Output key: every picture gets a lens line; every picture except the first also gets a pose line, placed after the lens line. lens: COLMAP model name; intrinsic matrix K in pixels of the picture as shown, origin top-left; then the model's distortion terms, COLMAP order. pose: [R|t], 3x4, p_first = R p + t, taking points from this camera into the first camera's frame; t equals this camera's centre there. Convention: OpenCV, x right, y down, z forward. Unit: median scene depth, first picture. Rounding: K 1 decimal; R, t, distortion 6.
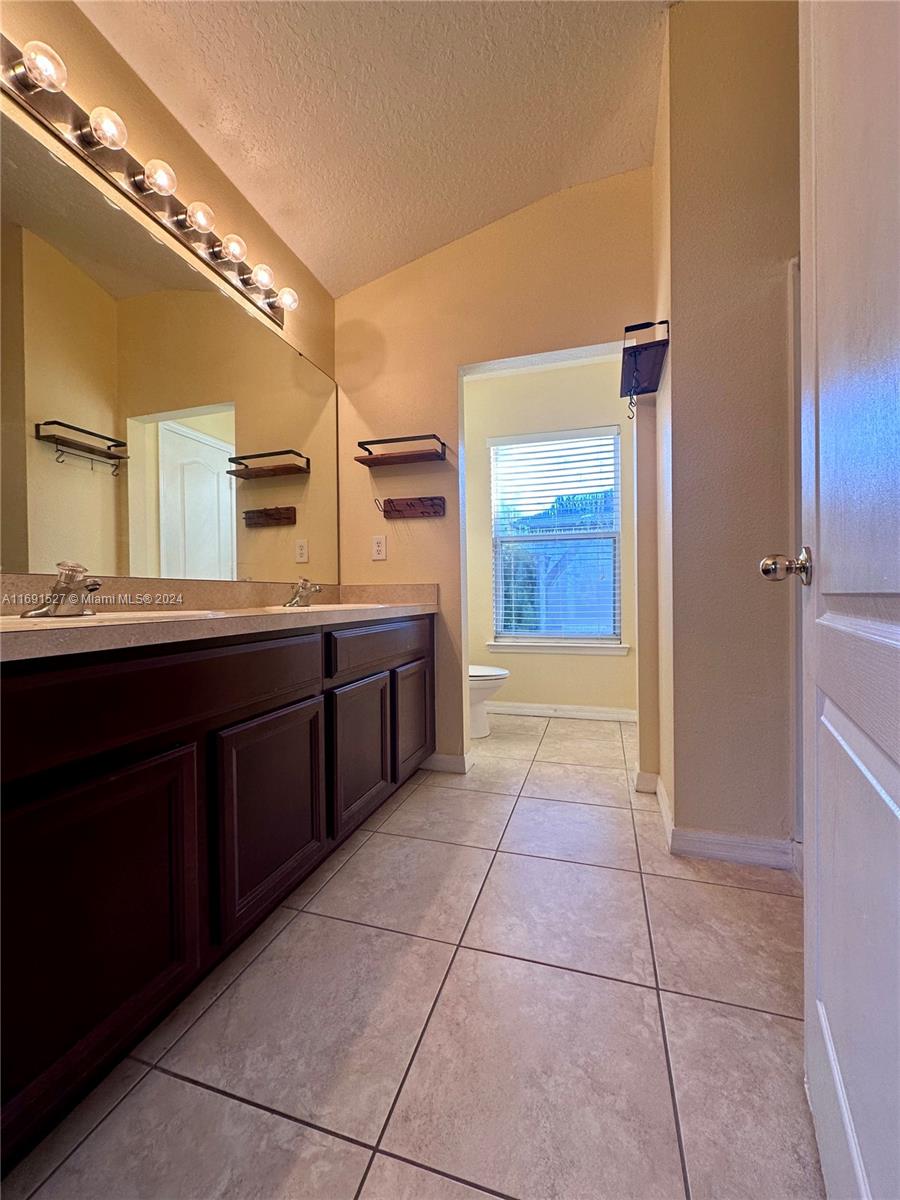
lens RADIAL K [[478.3, 0, 451.5], [0, 478.3, 601.6], [0, 0, 1]] dist [-0.004632, 0.001315]
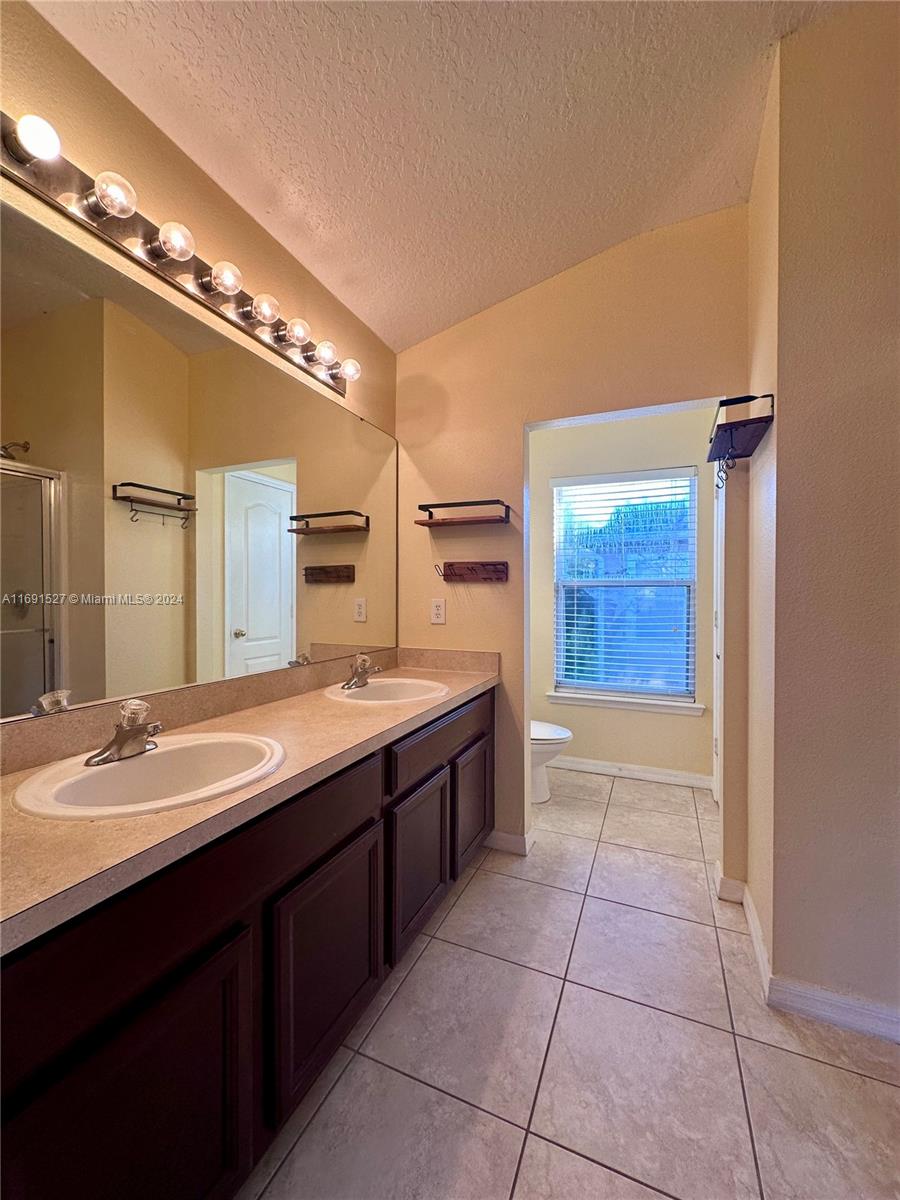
lens RADIAL K [[478.3, 0, 451.2], [0, 478.3, 602.4], [0, 0, 1]] dist [-0.004632, 0.001315]
pose [[0.994105, 0.014014, -0.107513, -0.034003], [-0.014035, 0.999901, 0.000565, -0.202542], [0.107510, 0.000948, 0.994204, 0.067839]]
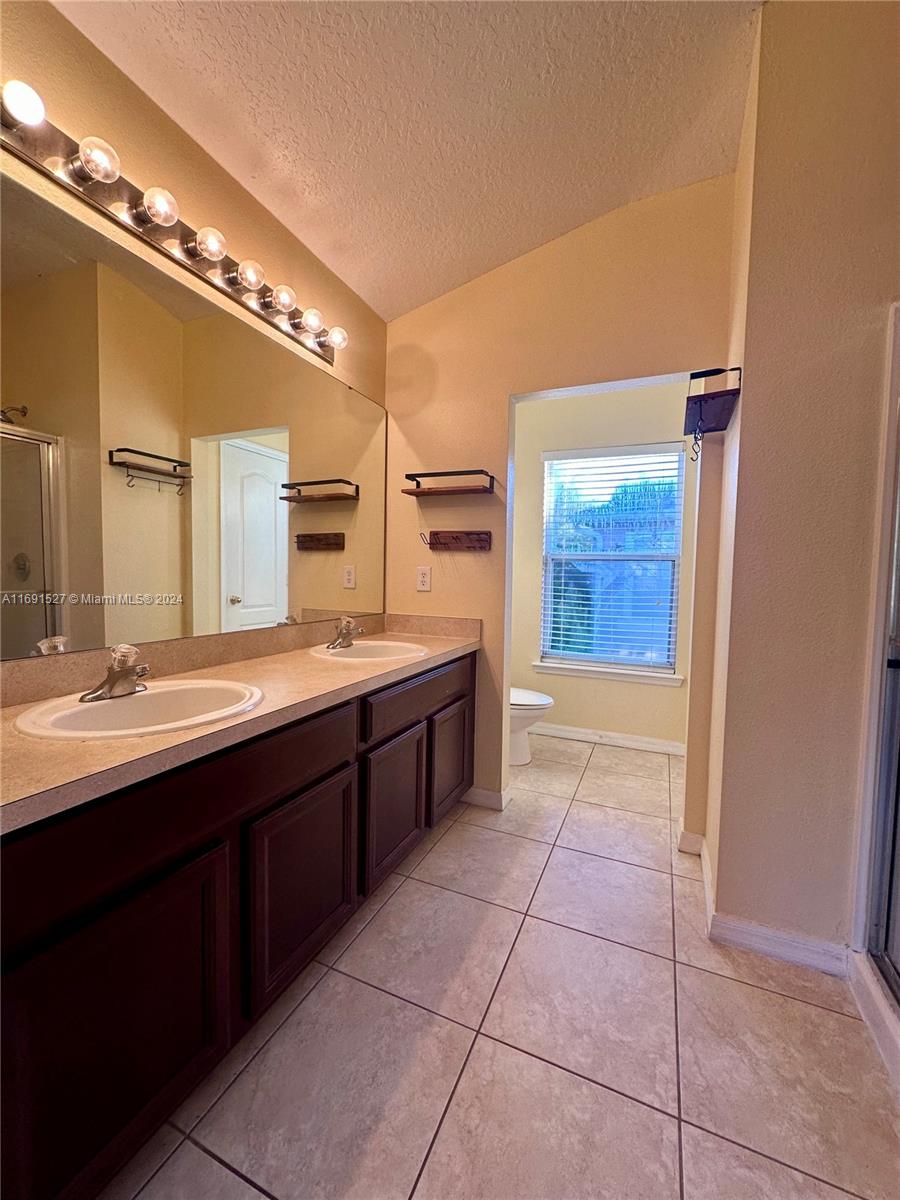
lens RADIAL K [[478.3, 0, 451.1], [0, 478.3, 602.4], [0, 0, 1]] dist [-0.004632, 0.001315]
pose [[0.993023, 0.036858, -0.112008, 0.027781], [-0.031733, 0.998381, 0.047200, -0.173028], [0.113567, -0.043316, 0.992586, 0.022782]]
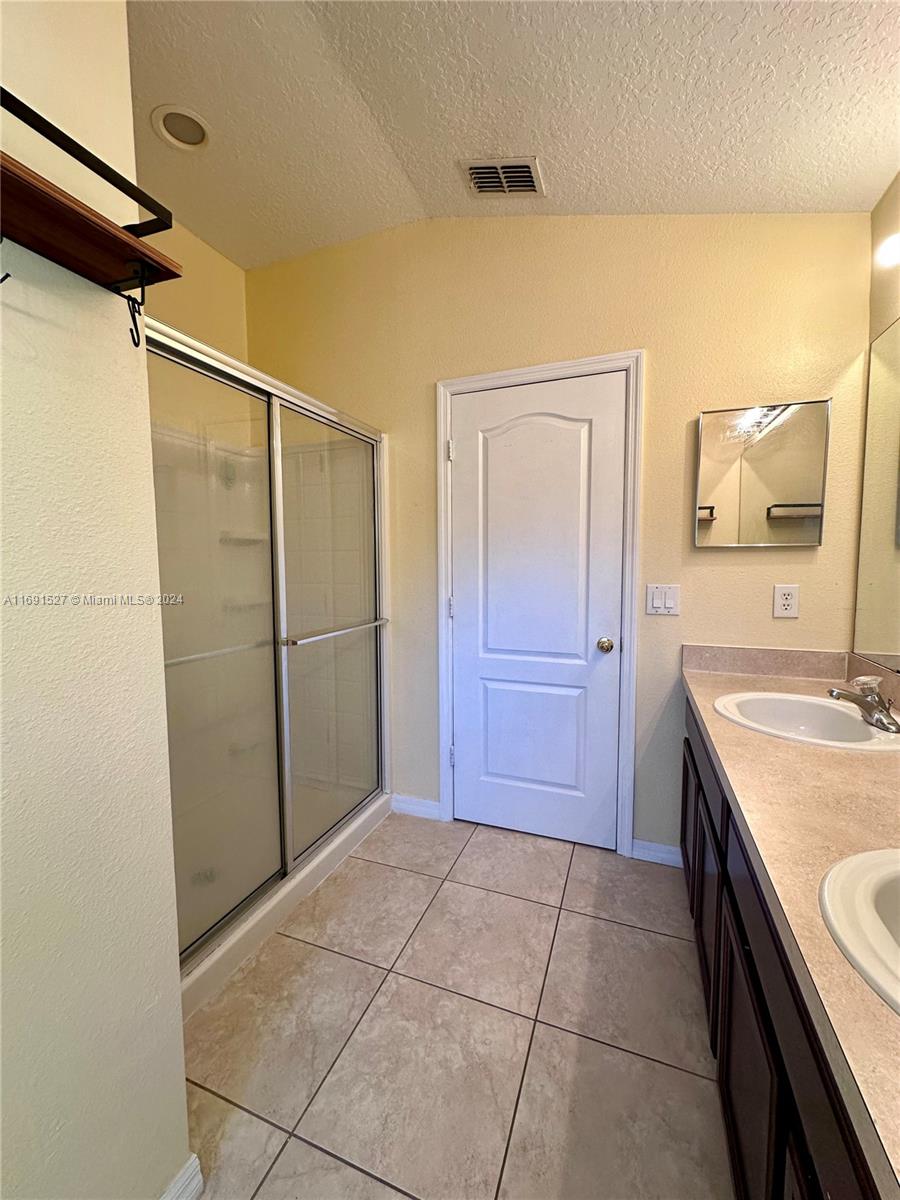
lens RADIAL K [[478.3, 0, 452.3], [0, 478.3, 606.1], [0, 0, 1]] dist [-0.004632, 0.001315]
pose [[-0.997694, 0.013136, 0.066596, 0.090481], [0.019646, 0.994985, 0.098074, -0.264410], [-0.064974, 0.099156, -0.992948, 1.502298]]
